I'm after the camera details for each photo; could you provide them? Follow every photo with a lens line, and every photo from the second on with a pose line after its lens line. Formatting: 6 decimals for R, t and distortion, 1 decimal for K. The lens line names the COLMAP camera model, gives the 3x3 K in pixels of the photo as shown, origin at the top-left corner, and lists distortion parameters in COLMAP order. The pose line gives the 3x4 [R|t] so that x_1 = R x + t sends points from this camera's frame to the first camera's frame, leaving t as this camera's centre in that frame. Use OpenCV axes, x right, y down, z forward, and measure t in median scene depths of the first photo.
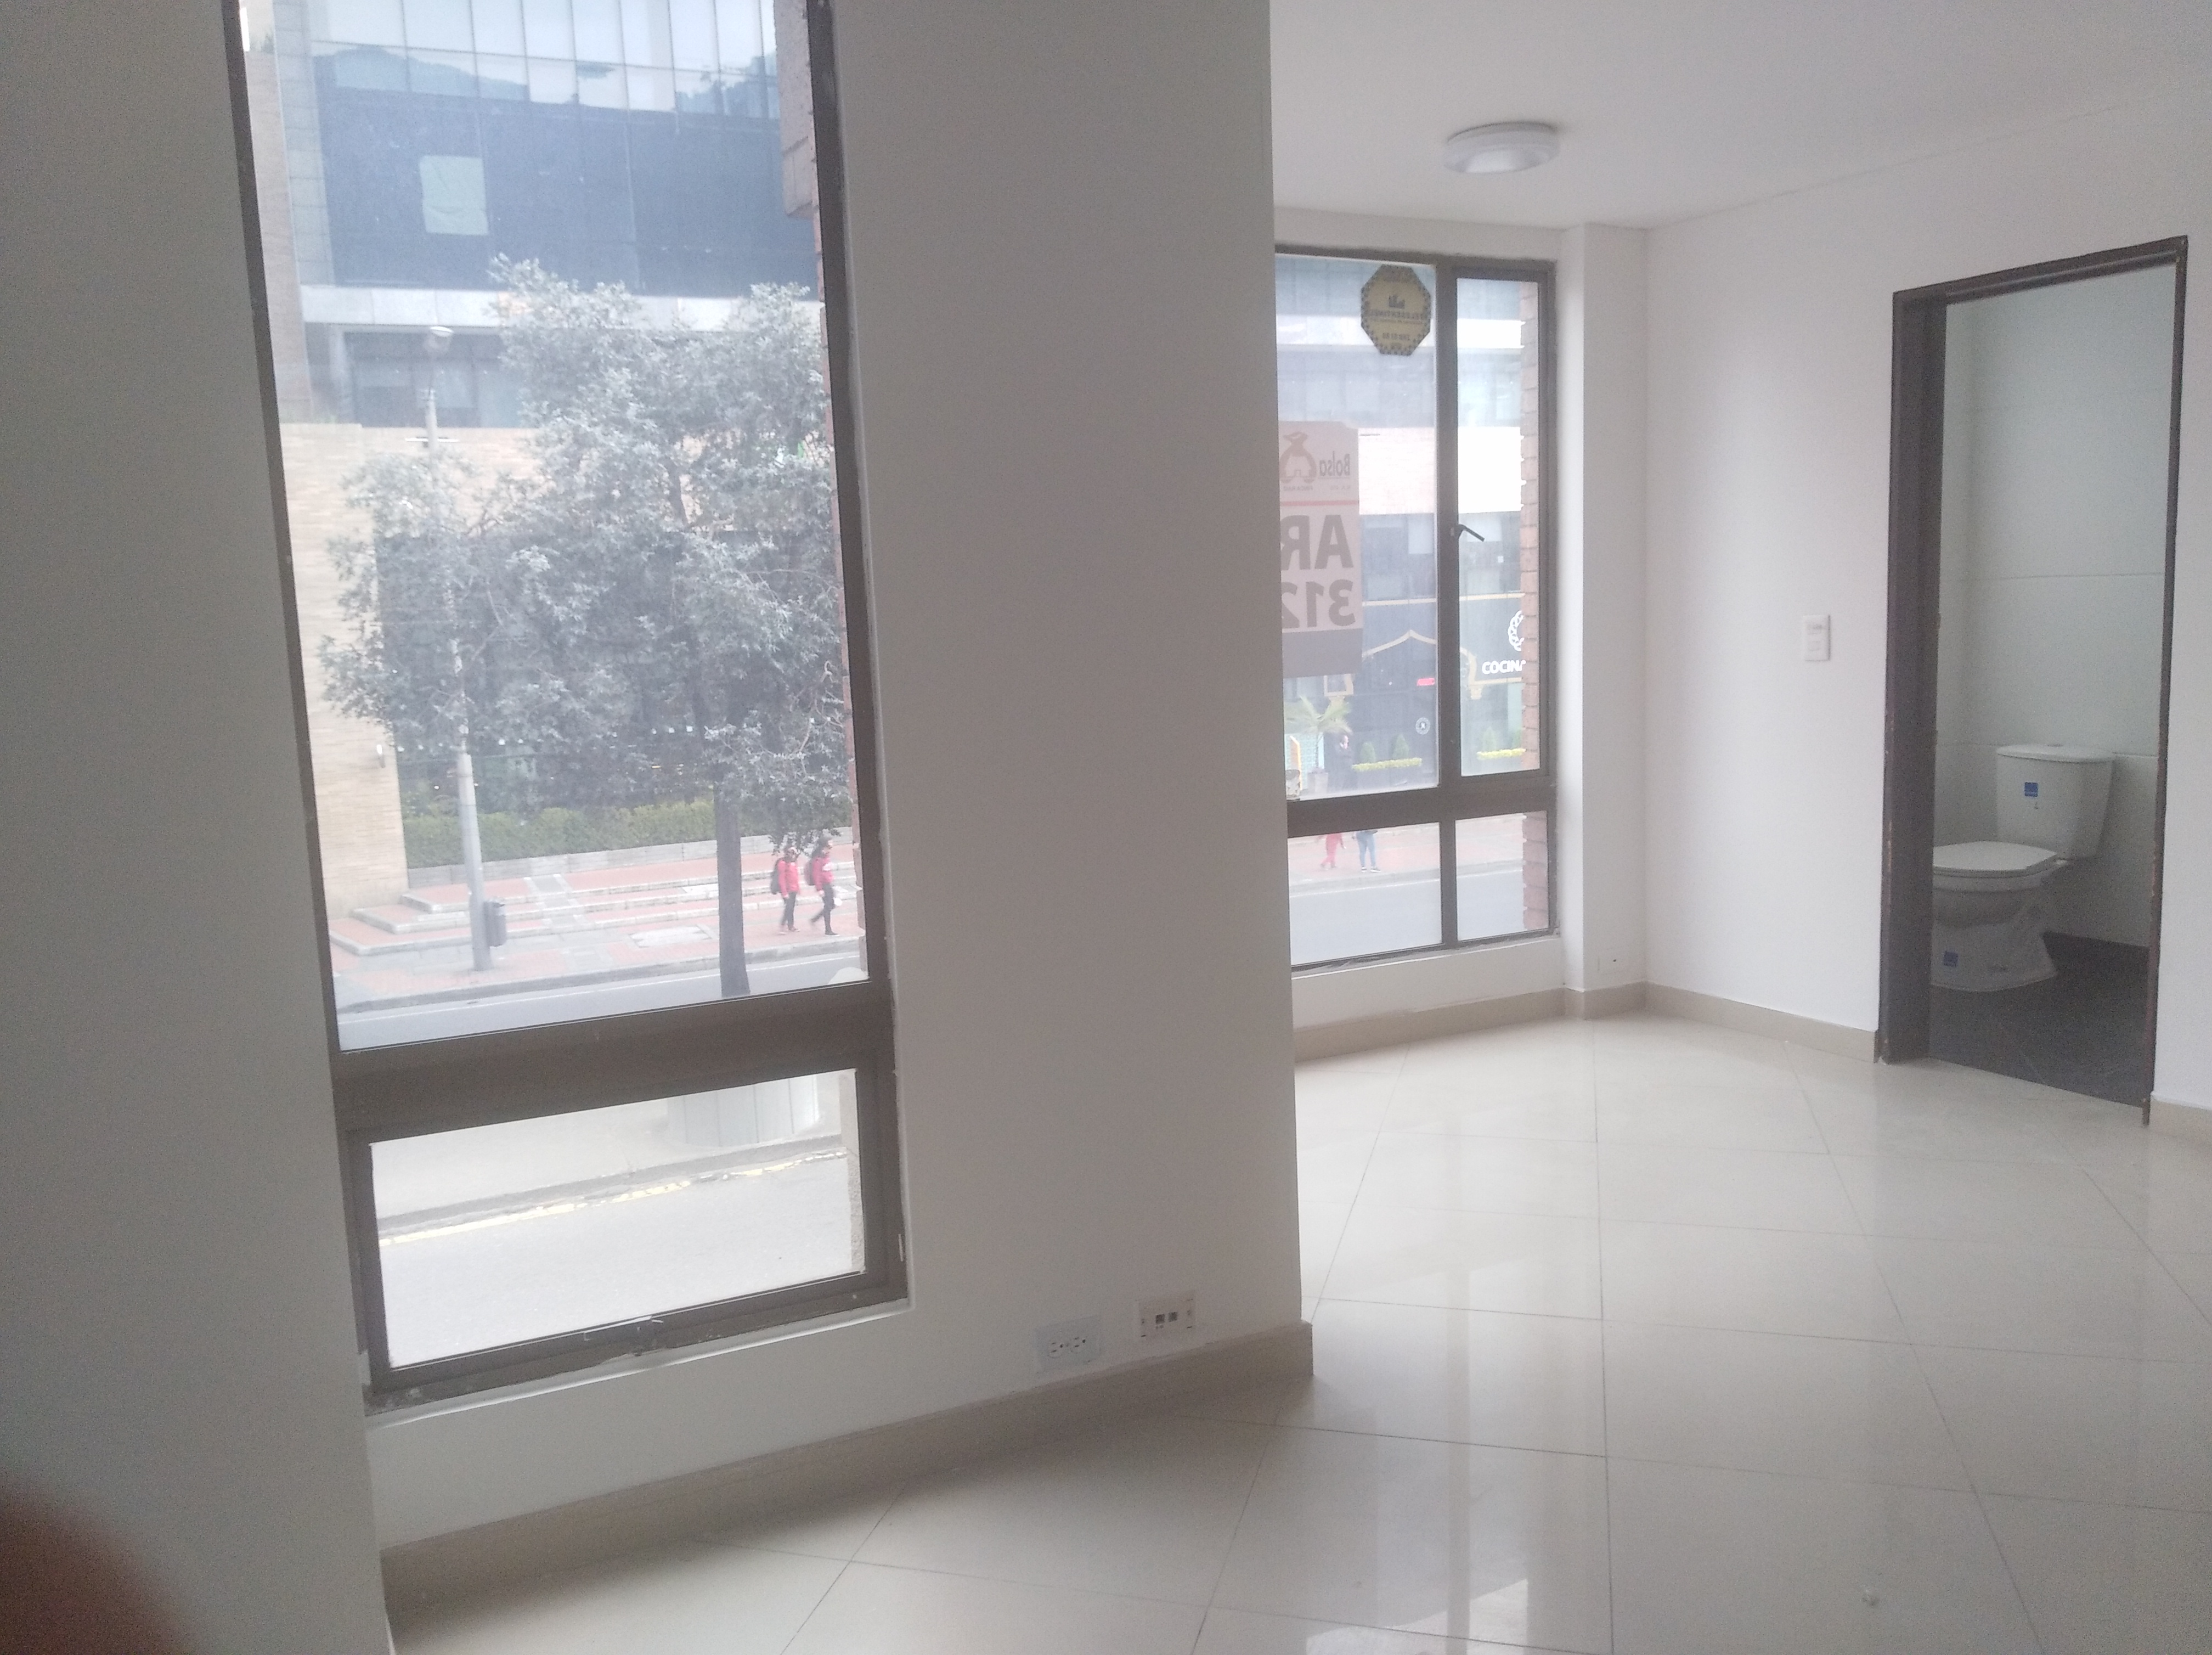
lens RADIAL K [[1692.8, 0, 1106.0], [0, 1692.8, 827.5], [0, 0, 1]] dist [0.000744, 0.000231]
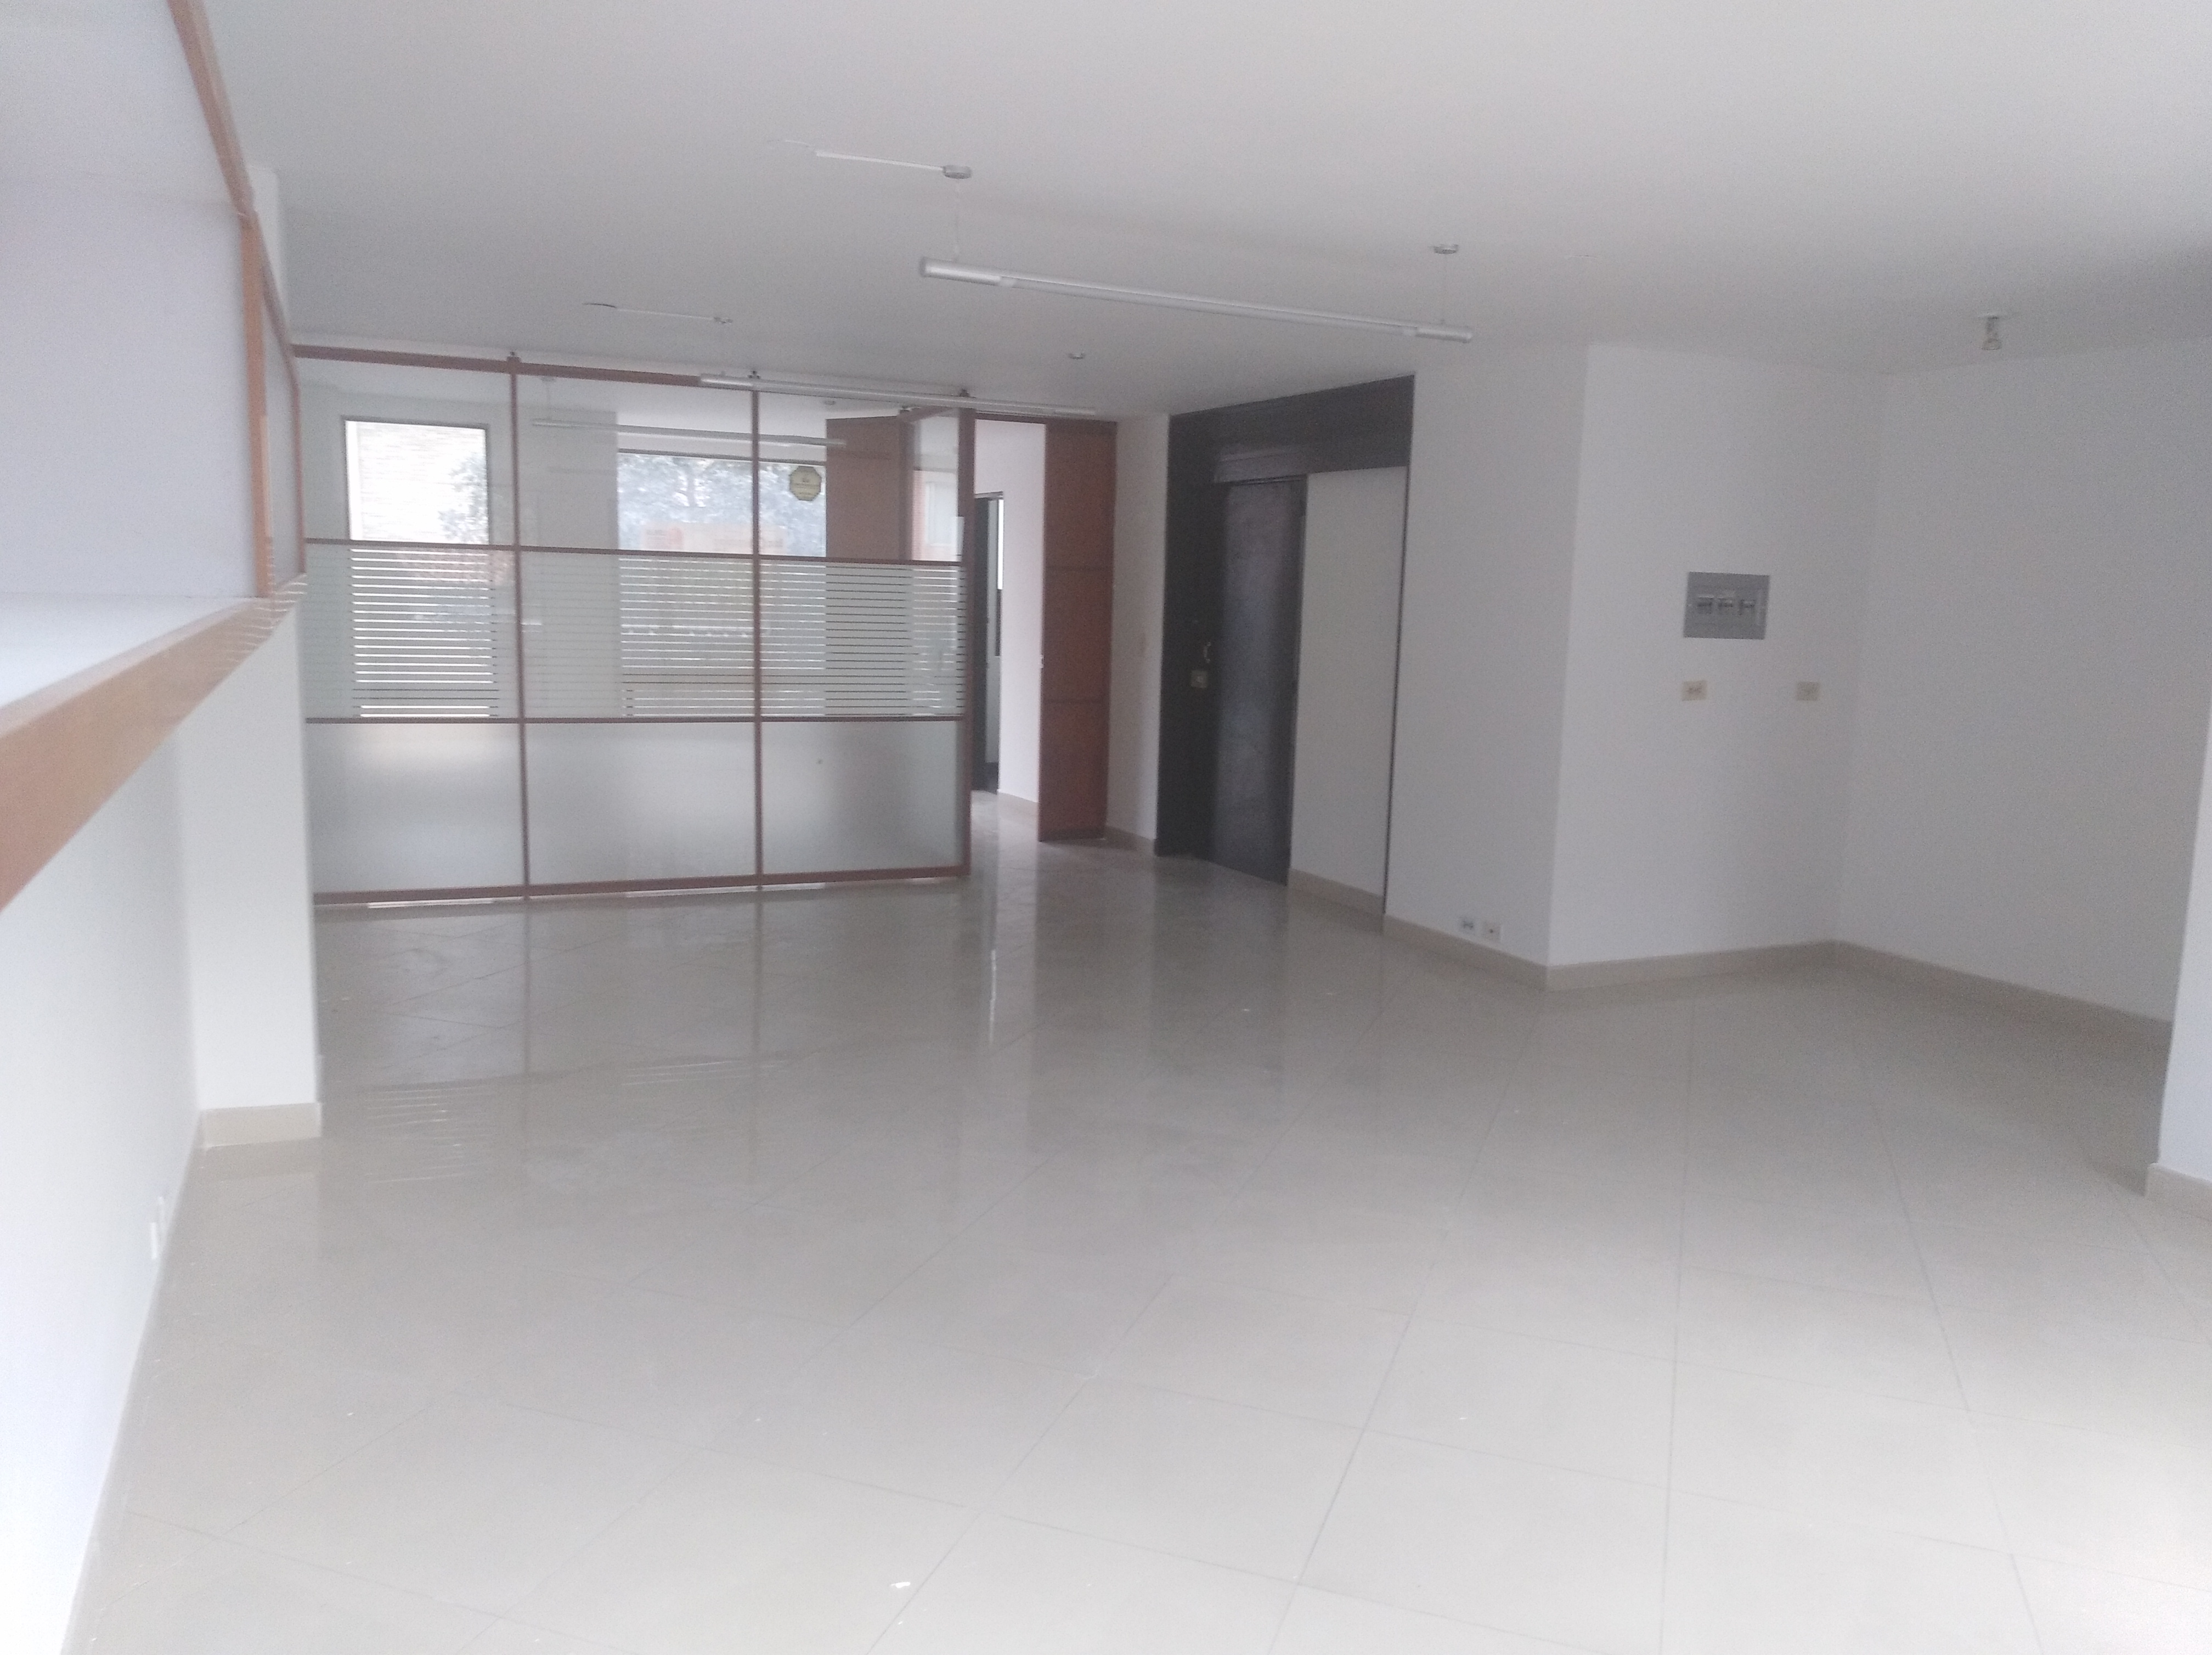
lens RADIAL K [[1692.8, 0, 1106.0], [0, 1692.8, 827.5], [0, 0, 1]] dist [0.000744, 0.000231]
pose [[0.995013, 0.072480, -0.068523, 0.216424], [-0.071731, 0.997335, 0.013340, 0.035110], [0.069307, -0.008358, 0.997560, -0.383600]]
